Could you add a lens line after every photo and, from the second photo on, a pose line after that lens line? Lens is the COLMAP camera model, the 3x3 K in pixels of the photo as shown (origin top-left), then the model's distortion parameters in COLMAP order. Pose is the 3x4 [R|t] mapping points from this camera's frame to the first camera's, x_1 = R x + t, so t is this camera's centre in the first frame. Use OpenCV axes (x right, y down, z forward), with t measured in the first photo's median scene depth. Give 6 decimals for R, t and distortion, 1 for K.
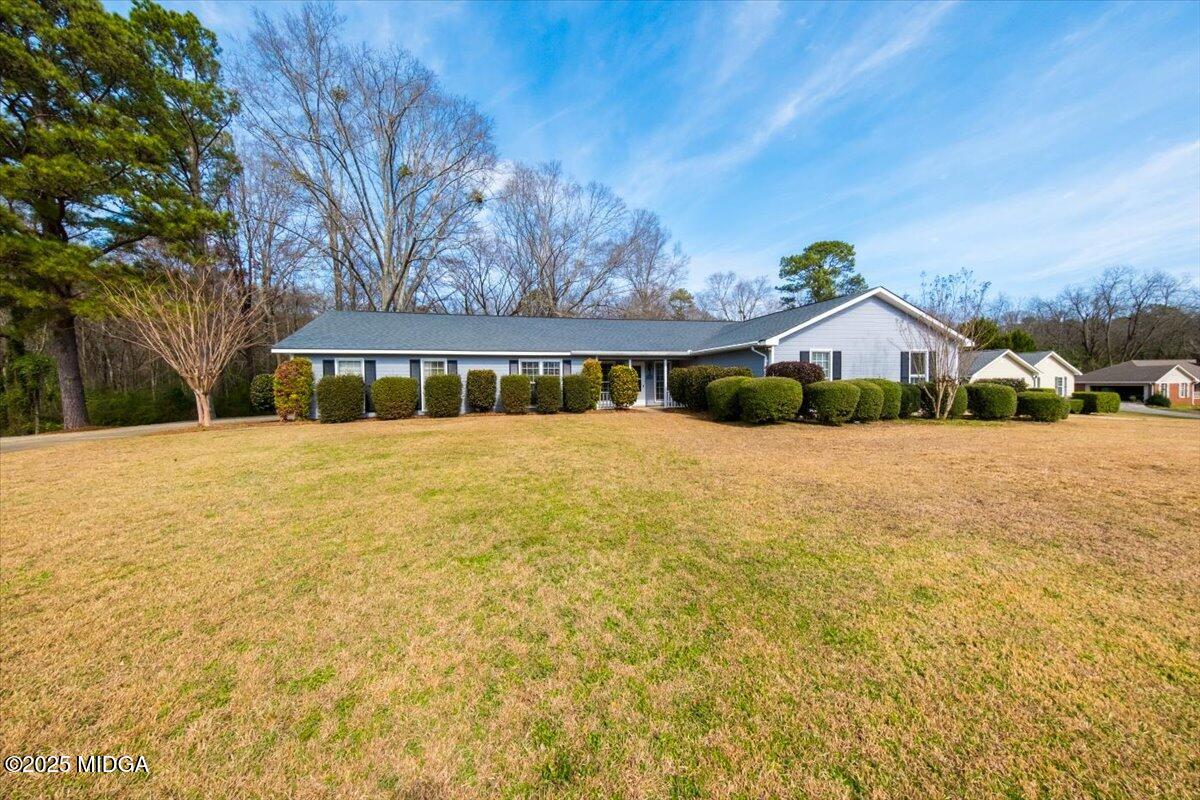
lens RADIAL K [[450.5, 0, 600.0], [0, 450.5, 400.0], [0, 0, 1]] dist [0.024692, -0.014057]
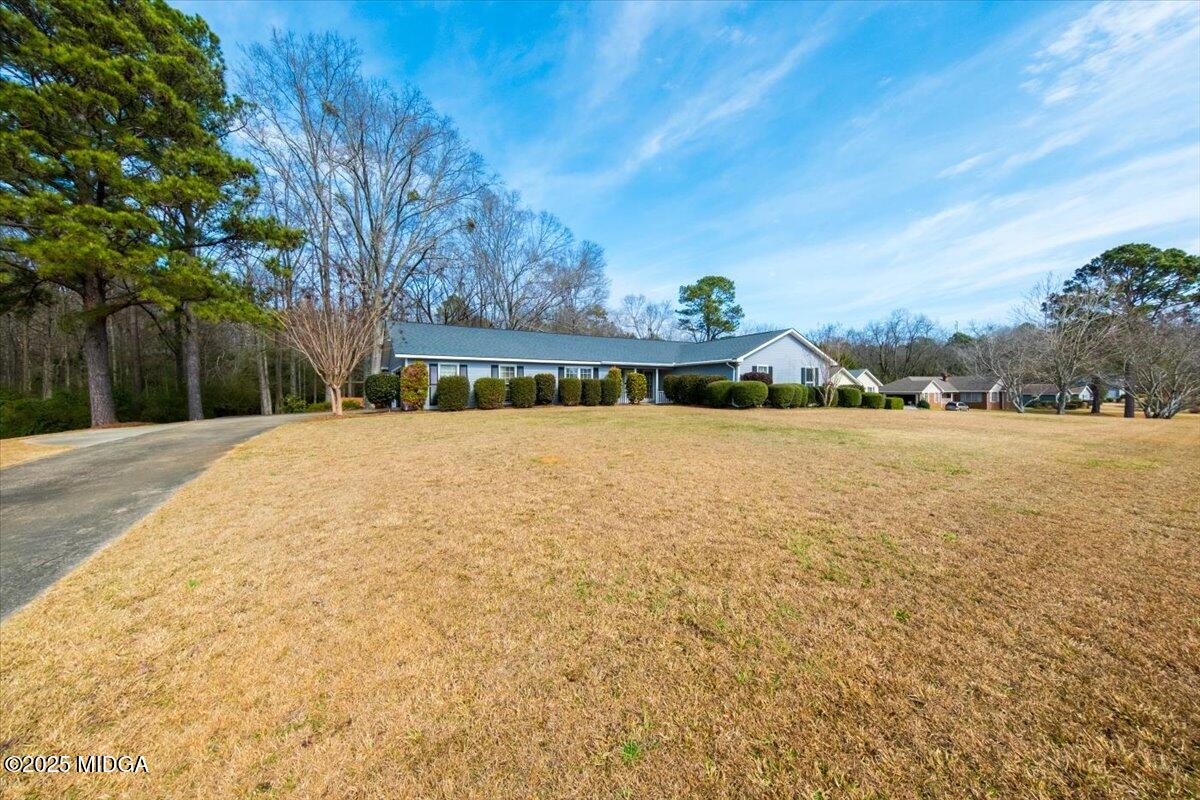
lens RADIAL K [[450.5, 0, 600.0], [0, 450.5, 400.0], [0, 0, 1]] dist [0.024692, -0.014057]
pose [[0.961554, 0.003768, 0.274589, -0.173413], [0.001307, 0.999832, -0.018298, 0.013159], [-0.274612, 0.017953, 0.961388, -0.120244]]
